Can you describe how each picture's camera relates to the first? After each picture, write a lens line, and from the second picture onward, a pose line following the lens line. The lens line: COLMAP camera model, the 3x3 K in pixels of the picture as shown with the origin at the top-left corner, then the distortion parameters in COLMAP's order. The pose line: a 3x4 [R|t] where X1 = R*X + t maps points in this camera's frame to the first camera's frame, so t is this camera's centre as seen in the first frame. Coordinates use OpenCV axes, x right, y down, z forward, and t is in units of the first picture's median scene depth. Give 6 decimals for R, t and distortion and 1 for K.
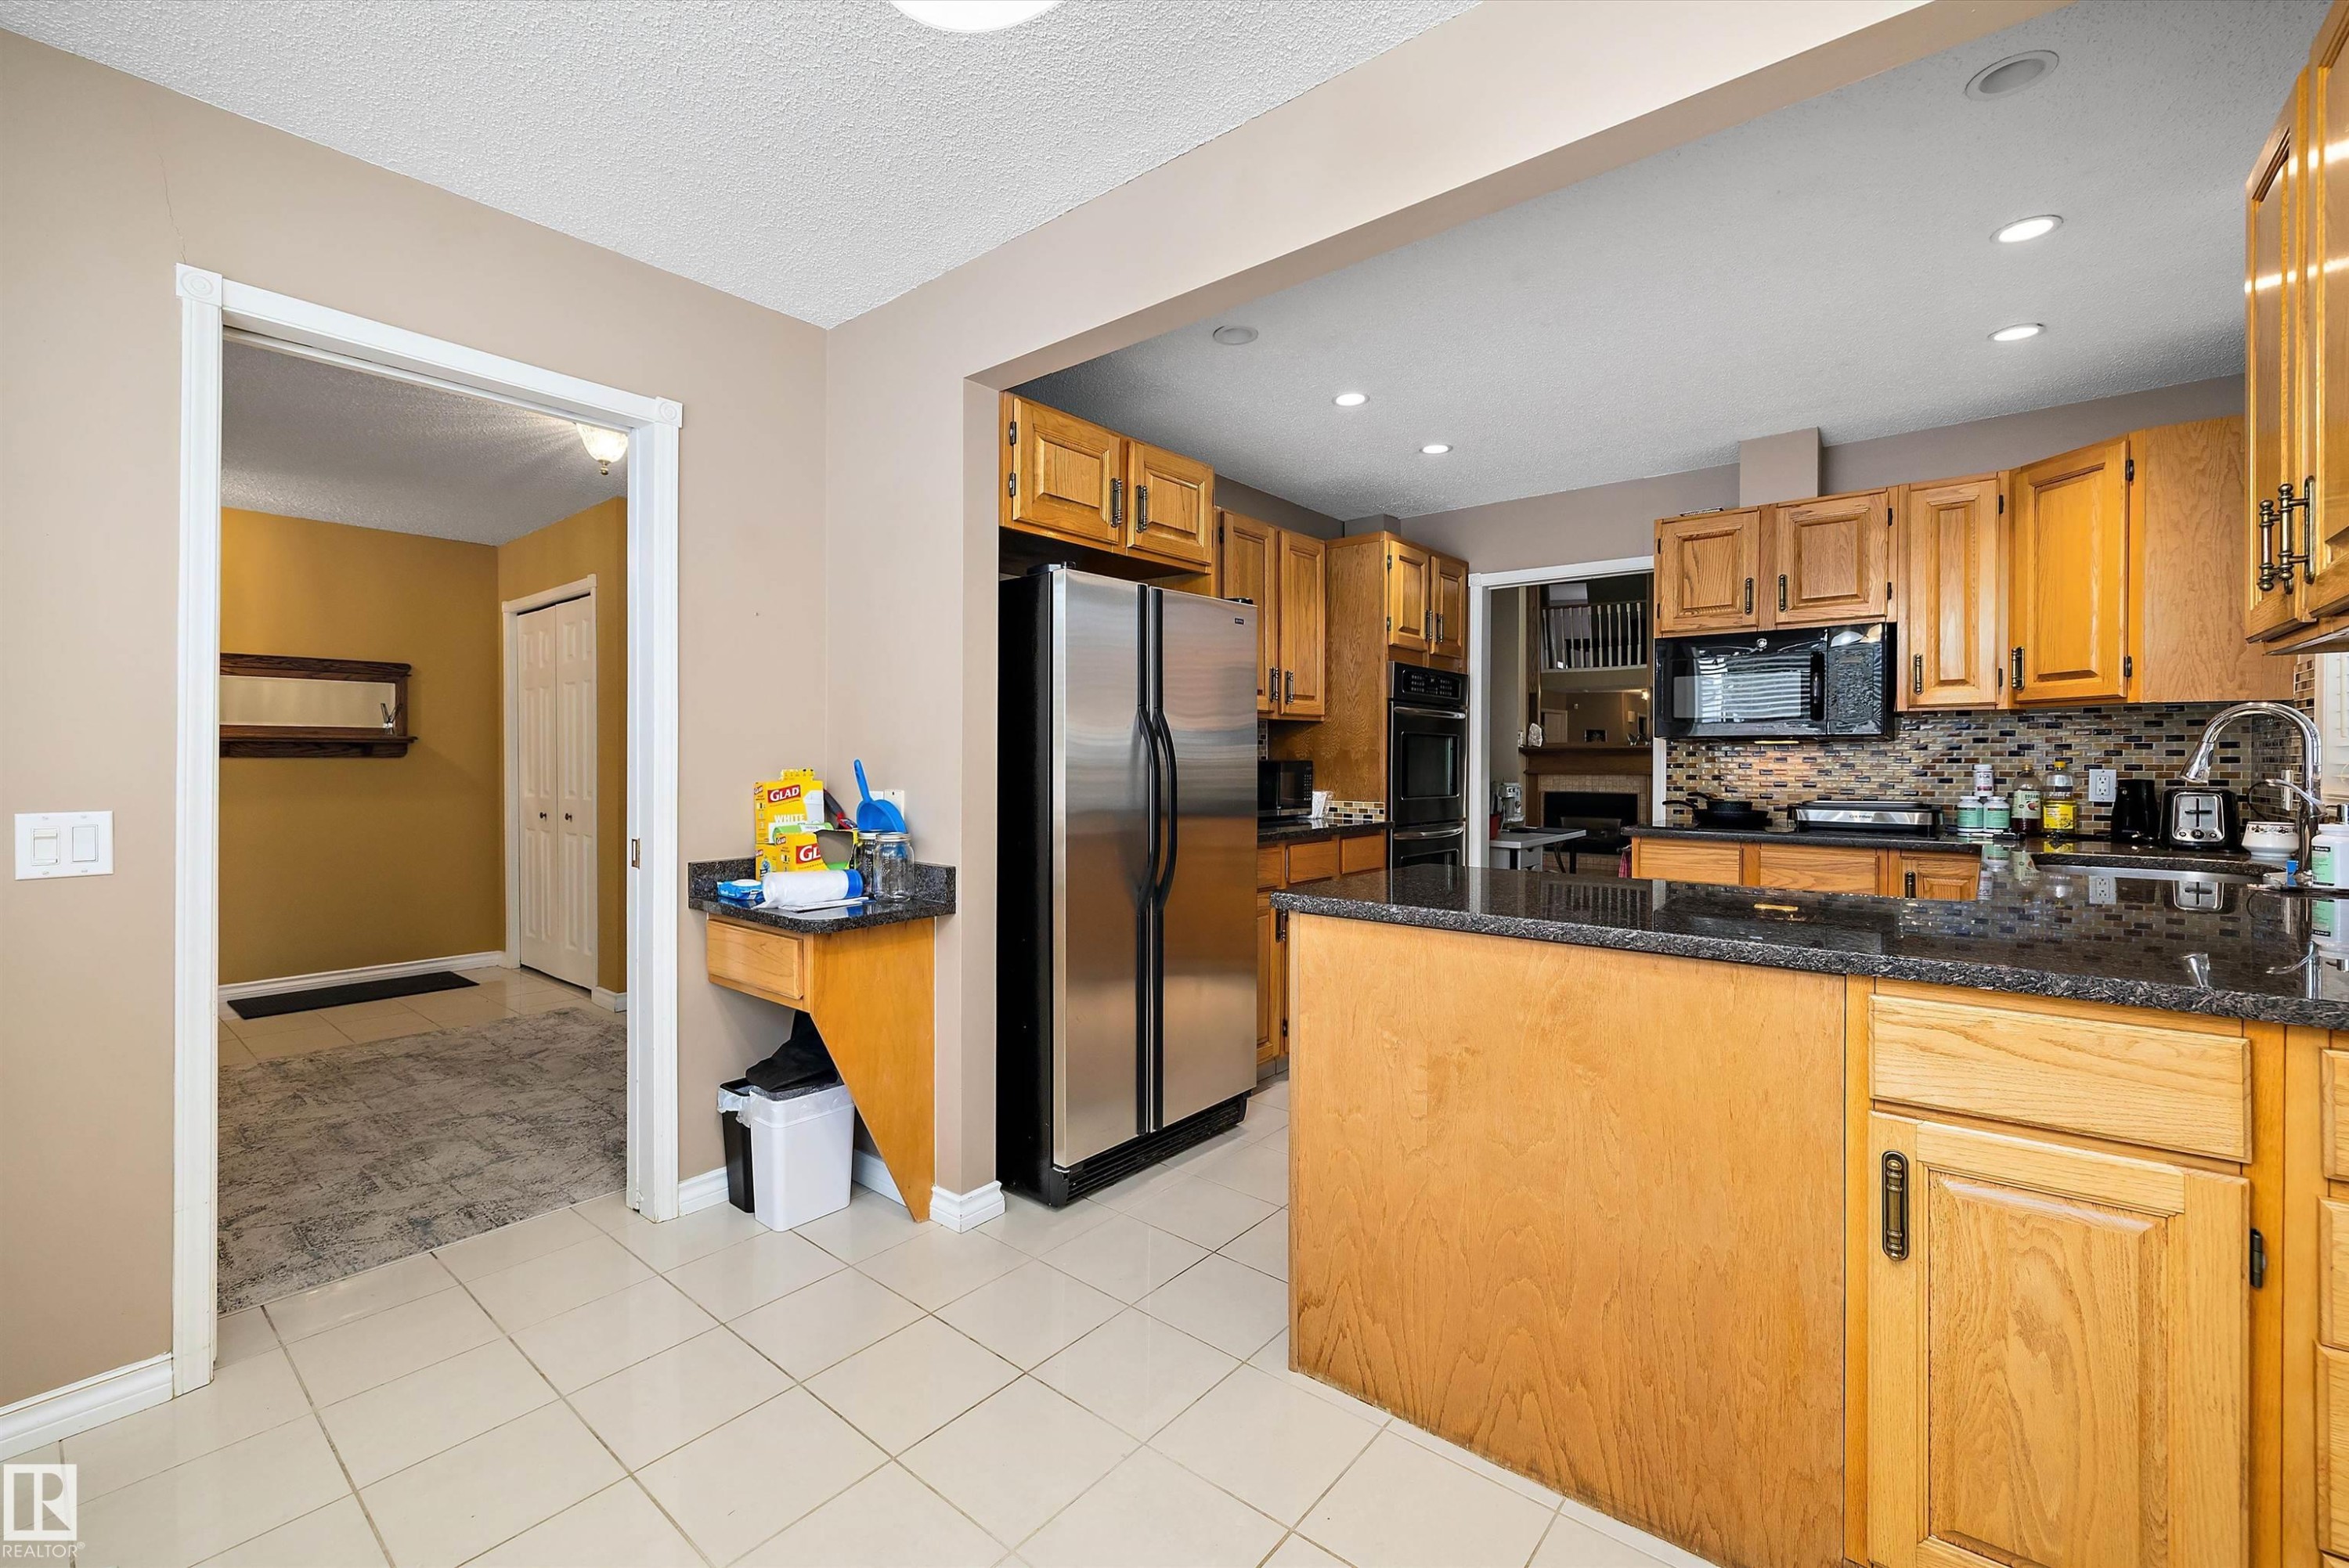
lens RADIAL K [[982.1, 0, 1165.1], [0, 982.1, 758.3], [0, 0, 1]] dist [0.002104, 0.000009]
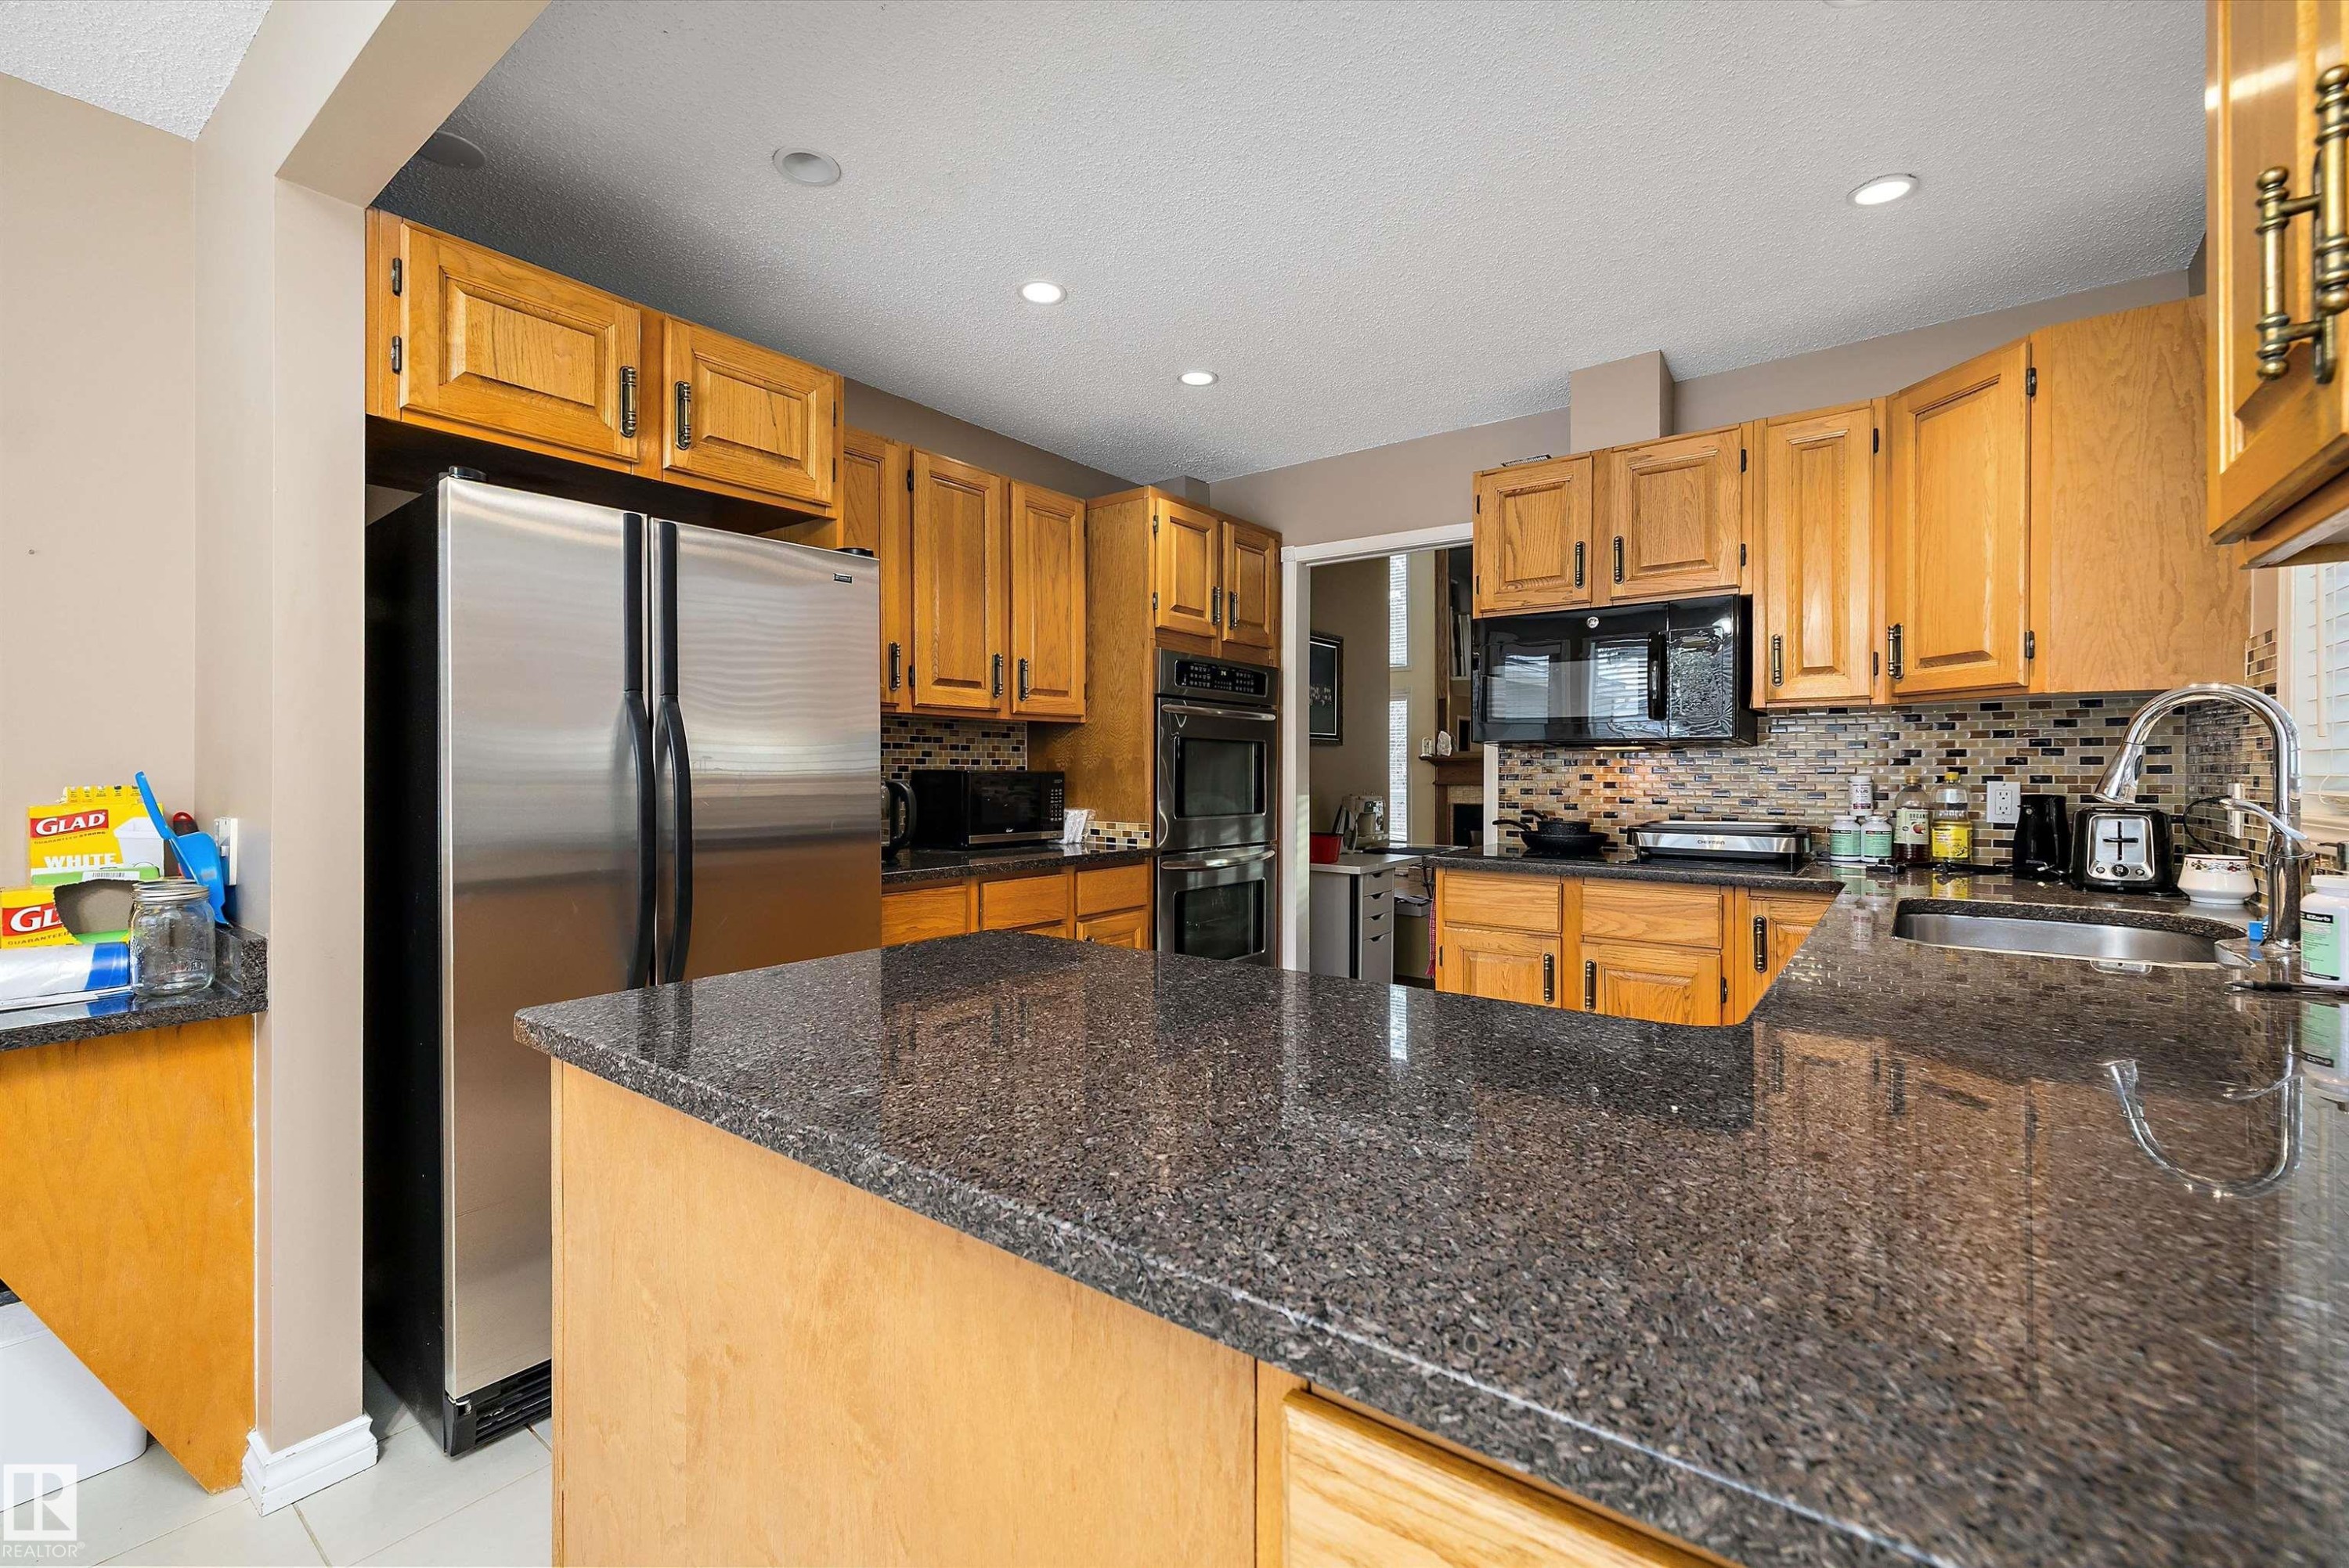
lens RADIAL K [[983.6, 0, 1167.4], [0, 983.6, 767.2], [0, 0, 1]] dist [-0.000394, 0.000273]
pose [[0.999160, -0.001102, 0.040962, 0.253704], [0.001160, 0.999998, -0.001389, 0.000001], [-0.040960, 0.001435, 0.999160, 0.242939]]
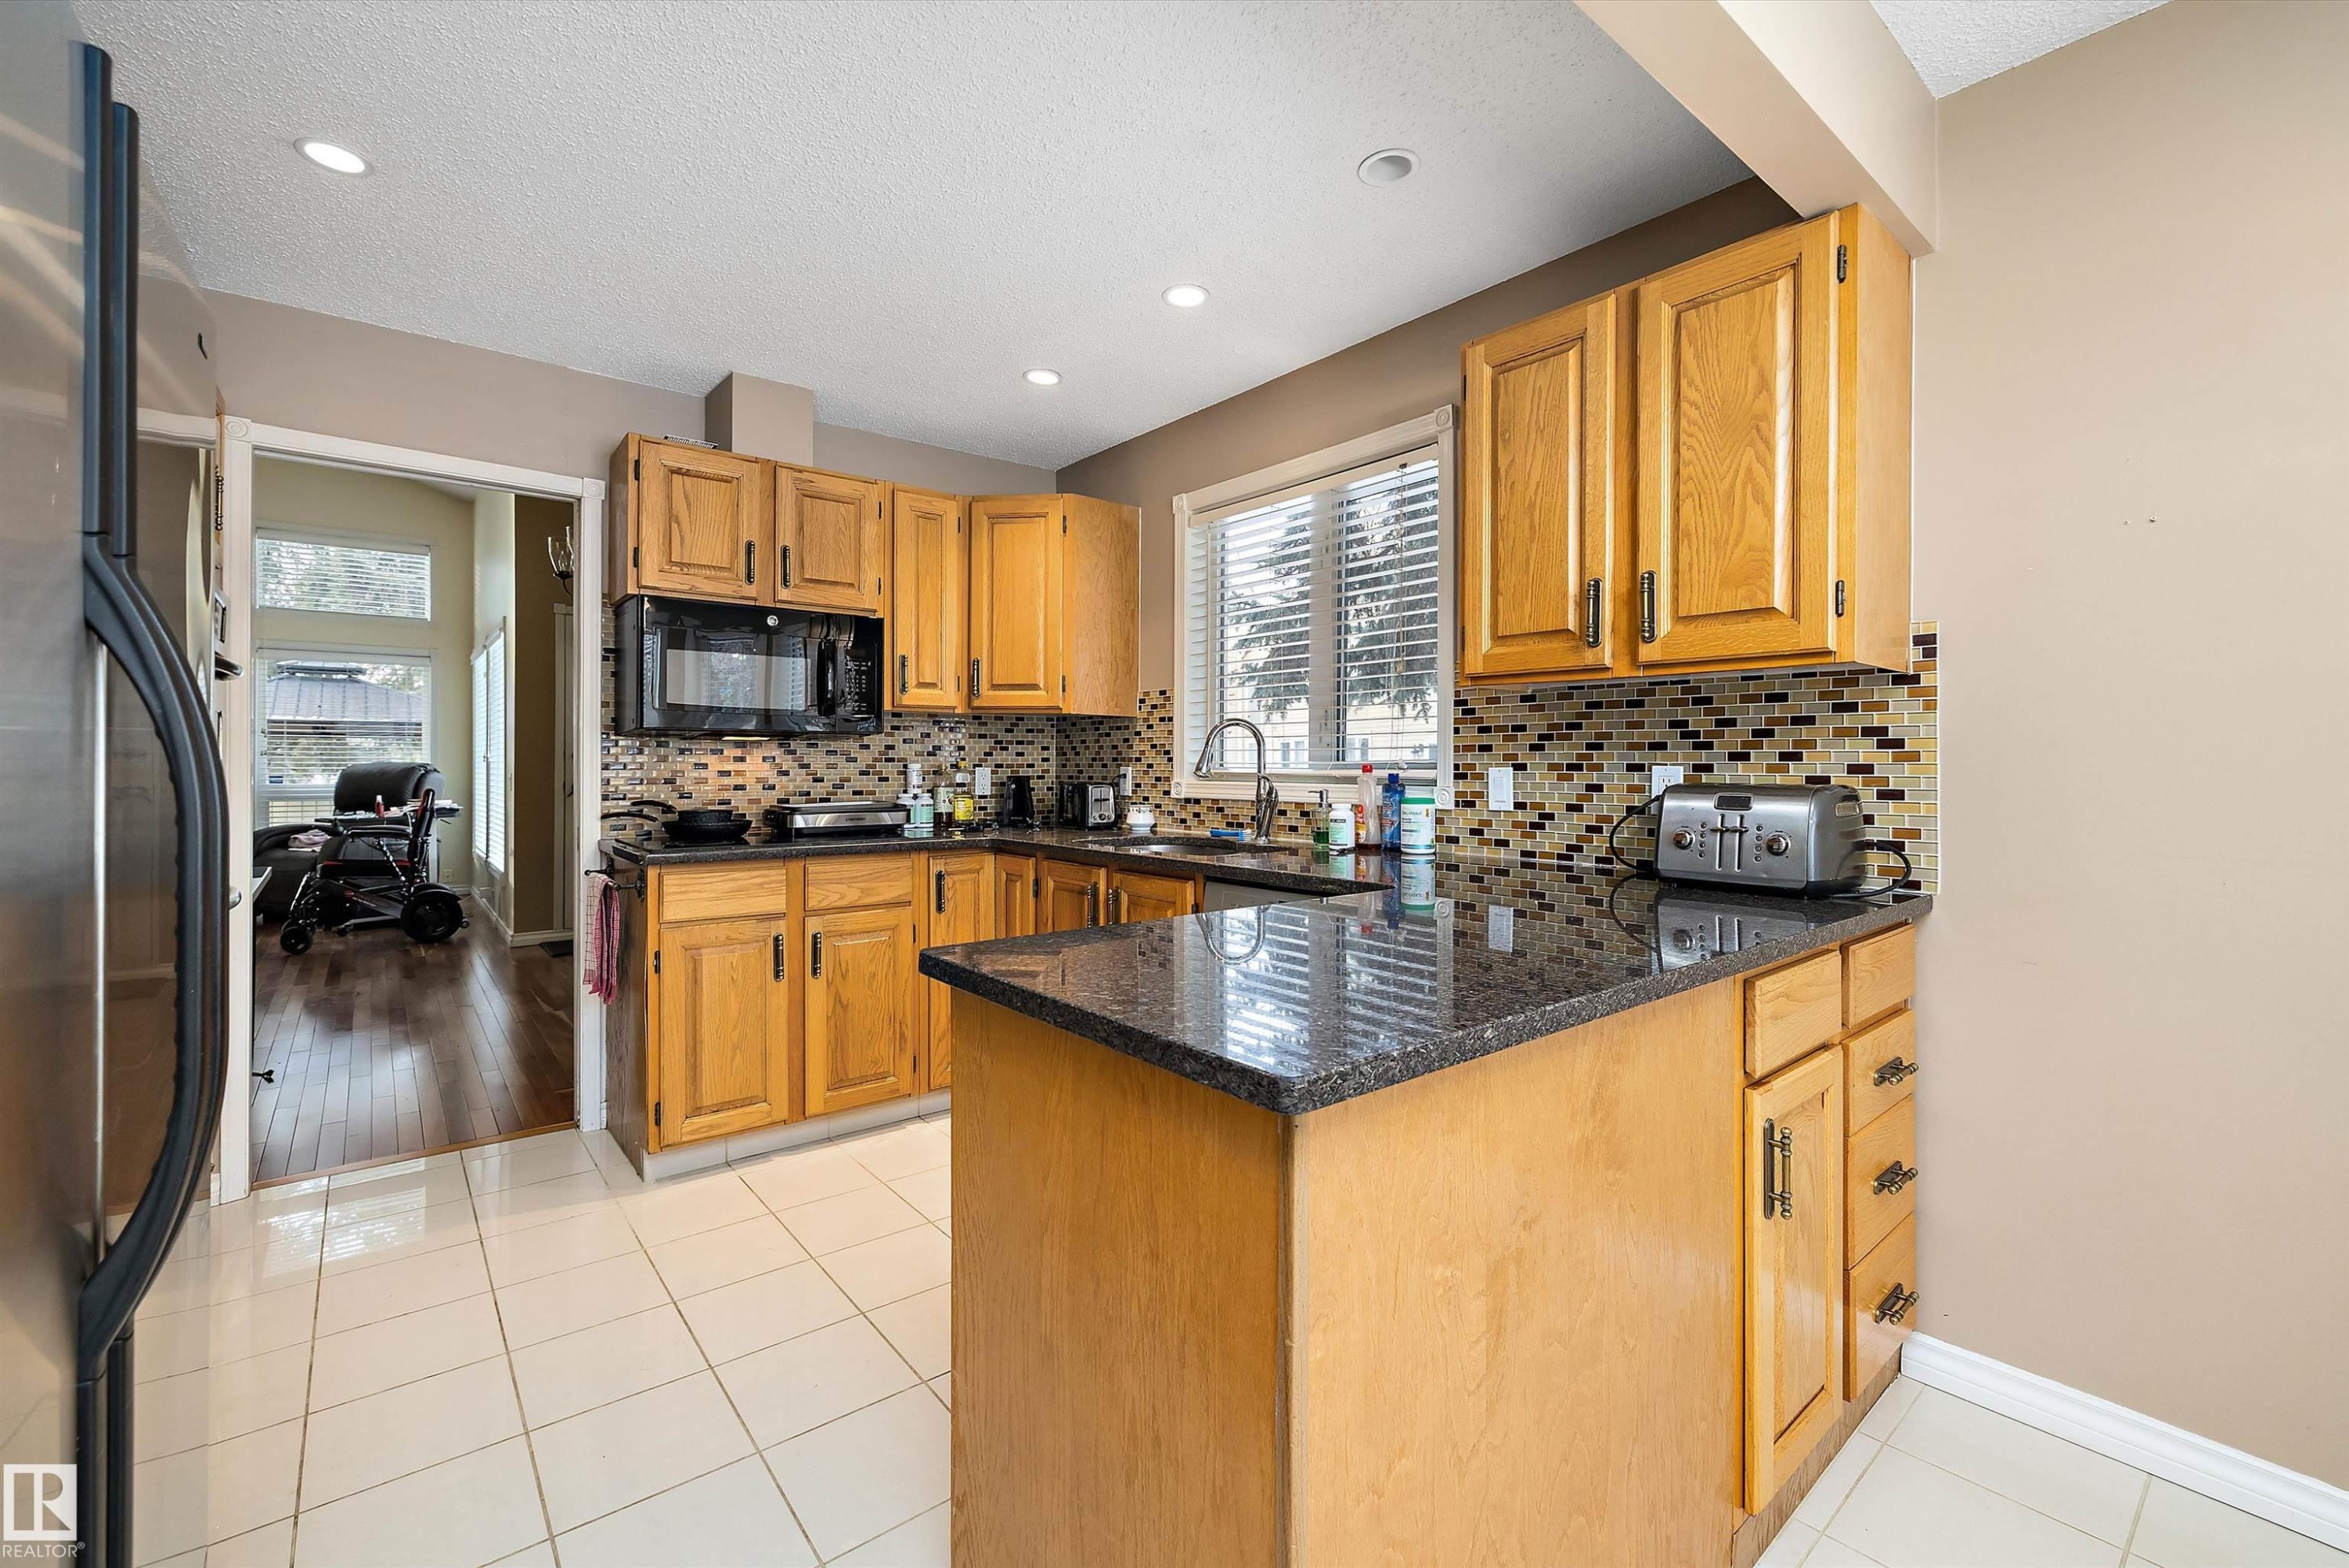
lens RADIAL K [[983.6, 0, 1167.4], [0, 983.6, 767.2], [0, 0, 1]] dist [-0.000394, 0.000273]
pose [[0.194655, -0.006614, 0.980849, -0.172637], [-0.003490, 0.999966, 0.007436, 0.001157], [-0.980866, -0.004871, 0.194626, 0.547713]]
